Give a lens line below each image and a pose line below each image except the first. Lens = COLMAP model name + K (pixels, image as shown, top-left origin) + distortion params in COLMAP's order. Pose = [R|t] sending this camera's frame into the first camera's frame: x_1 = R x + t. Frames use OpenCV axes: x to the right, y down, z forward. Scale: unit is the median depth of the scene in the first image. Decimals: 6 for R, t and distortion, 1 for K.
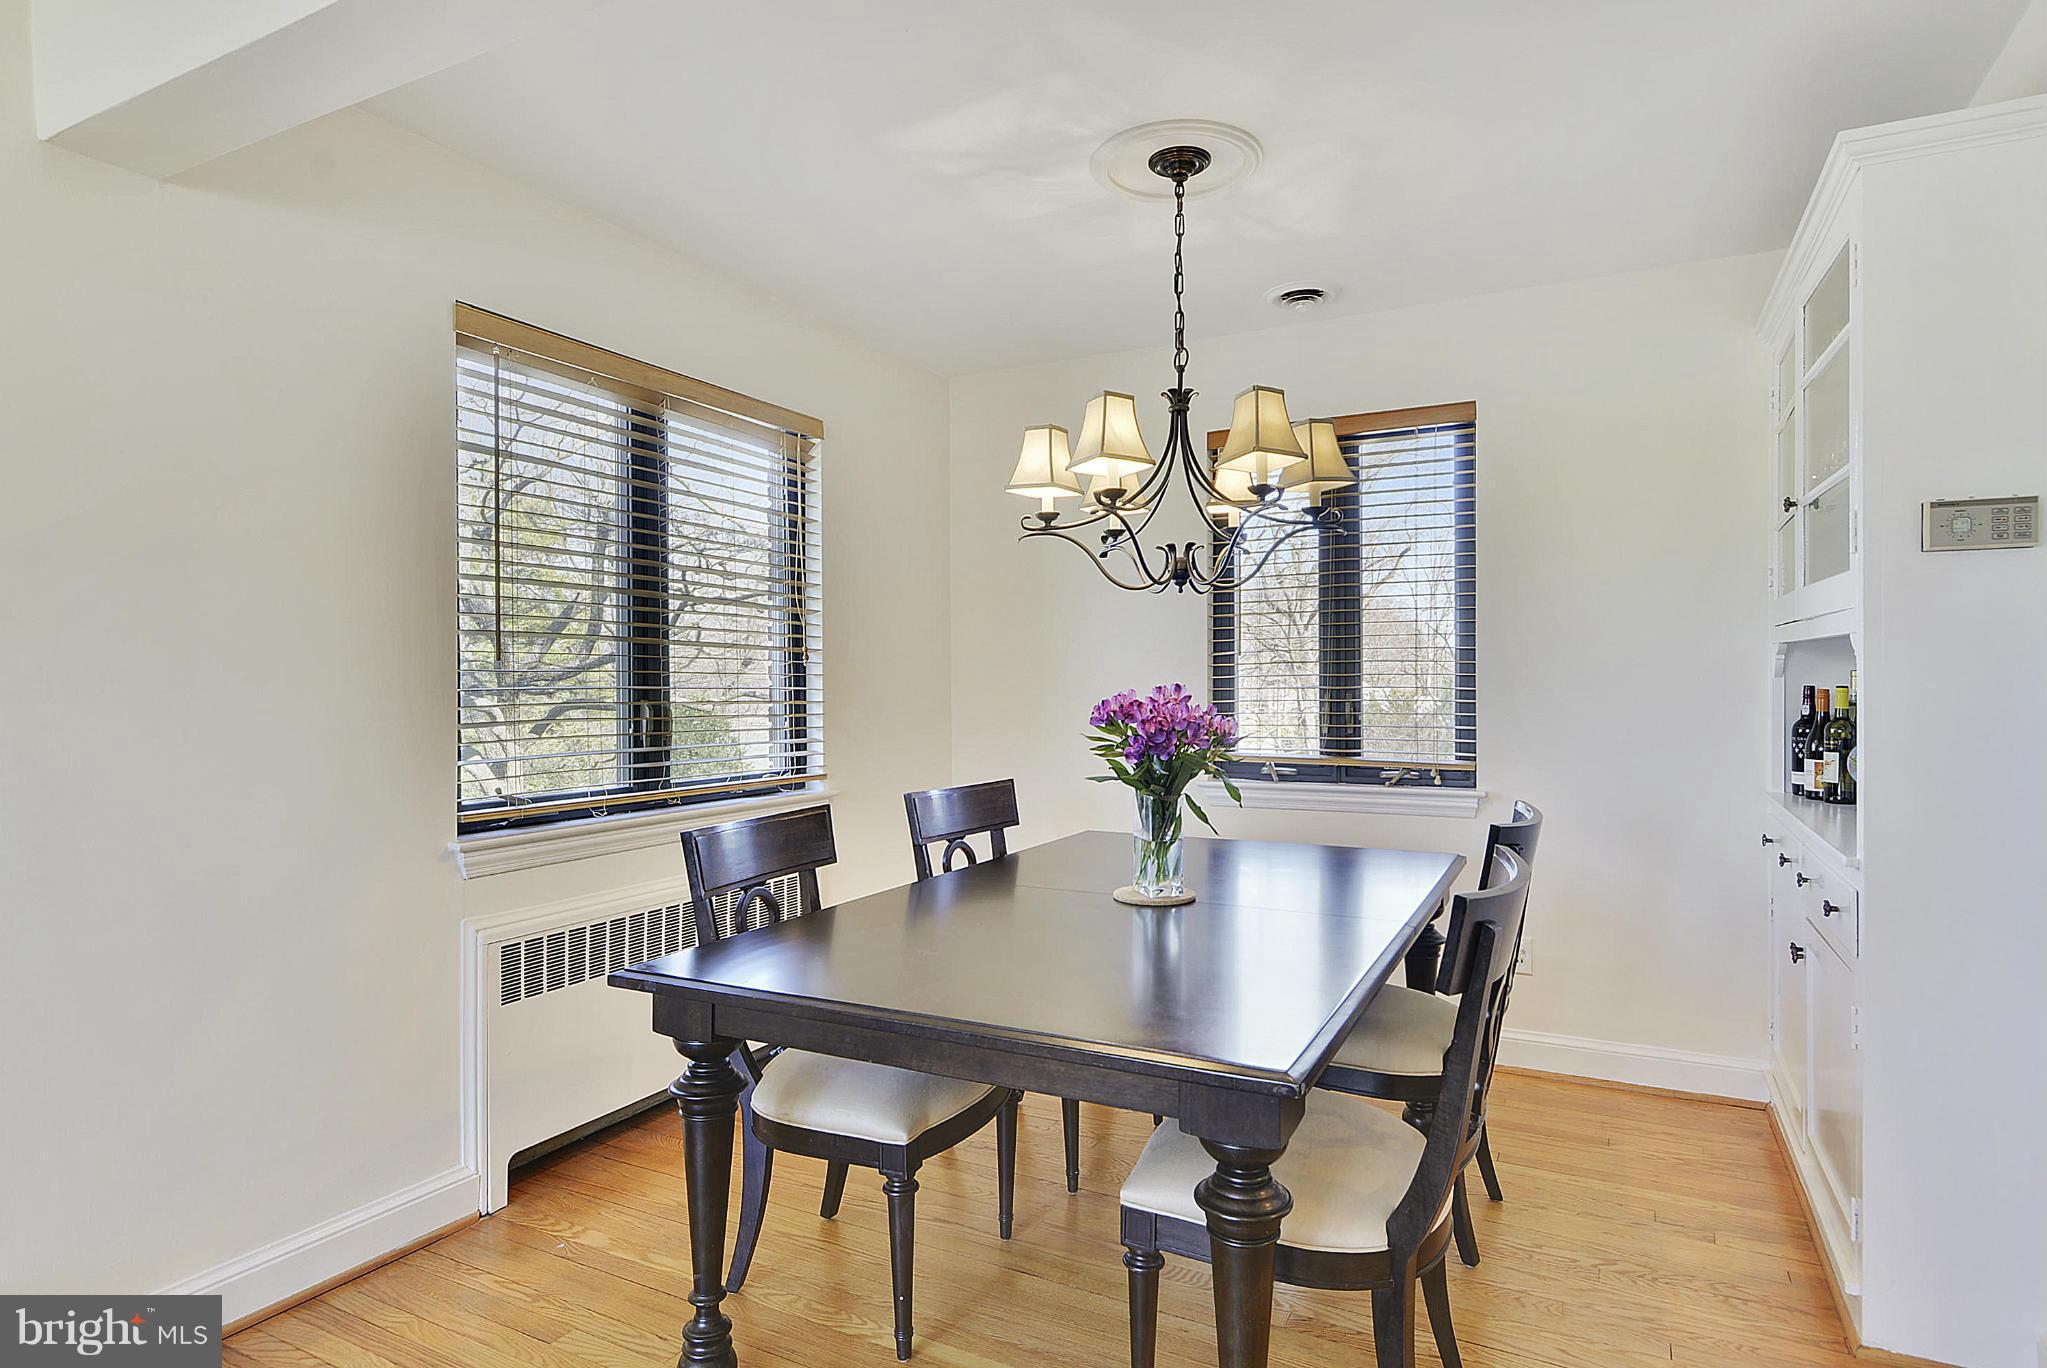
lens RADIAL K [[1100.4, 0, 1062.0], [0, 1100.4, 691.9], [0, 0, 1]] dist [0.003437, 0.000585]
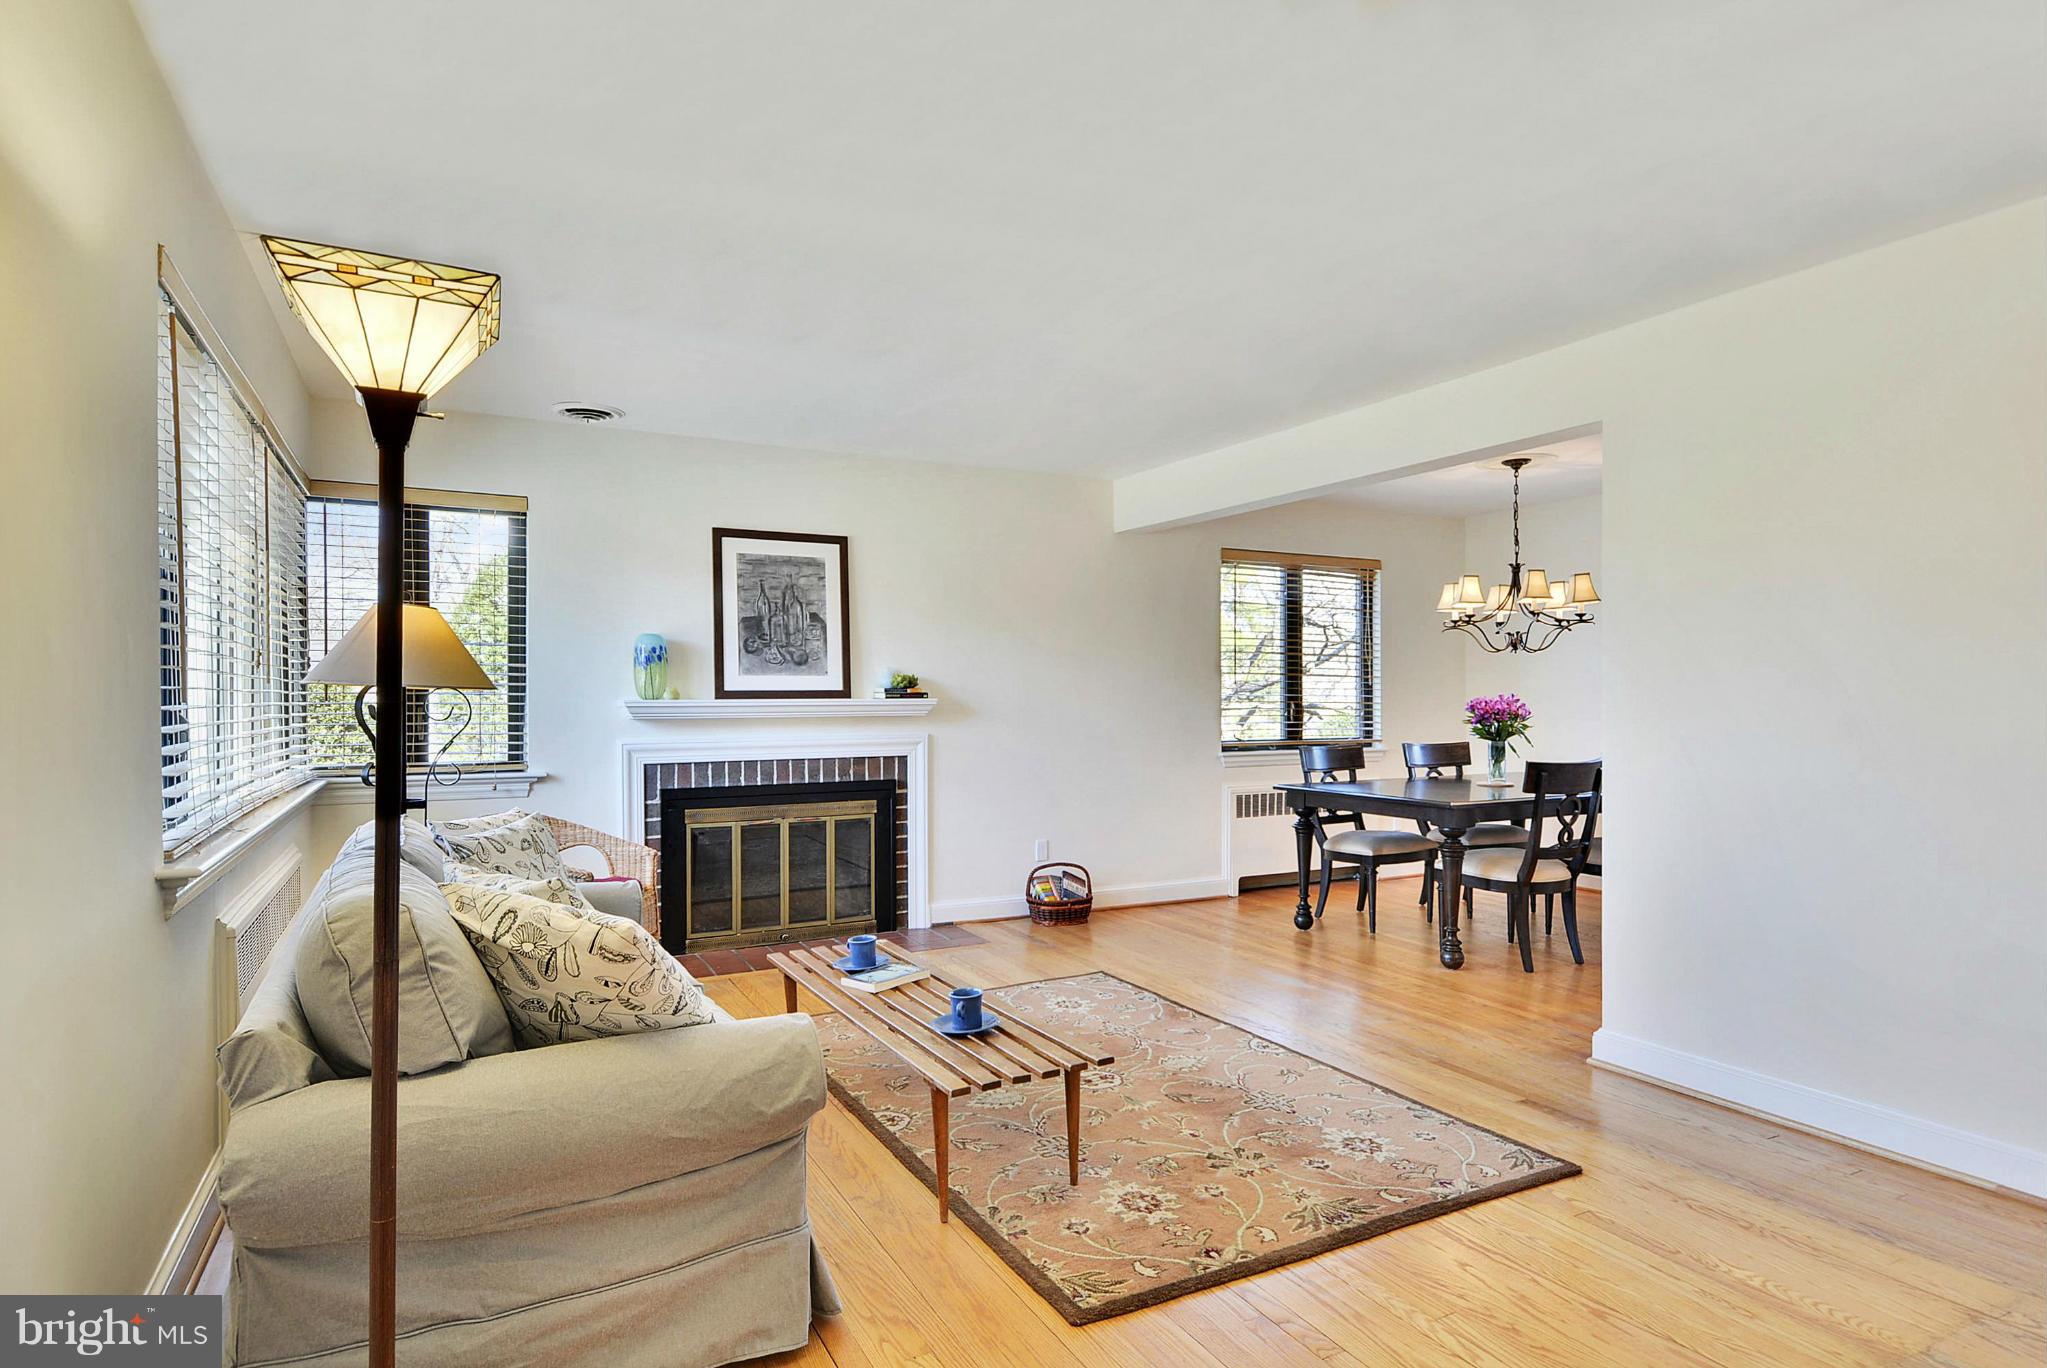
lens RADIAL K [[1100.4, 0, 1026.3], [0, 1100.4, 696.8], [0, 0, 1]] dist [0.003437, 0.000585]
pose [[0.810052, 0.002584, -0.586353, 0.548311], [-0.003934, 0.999992, -0.001028, 0.003899], [0.586345, 0.003139, 0.810055, -1.251379]]
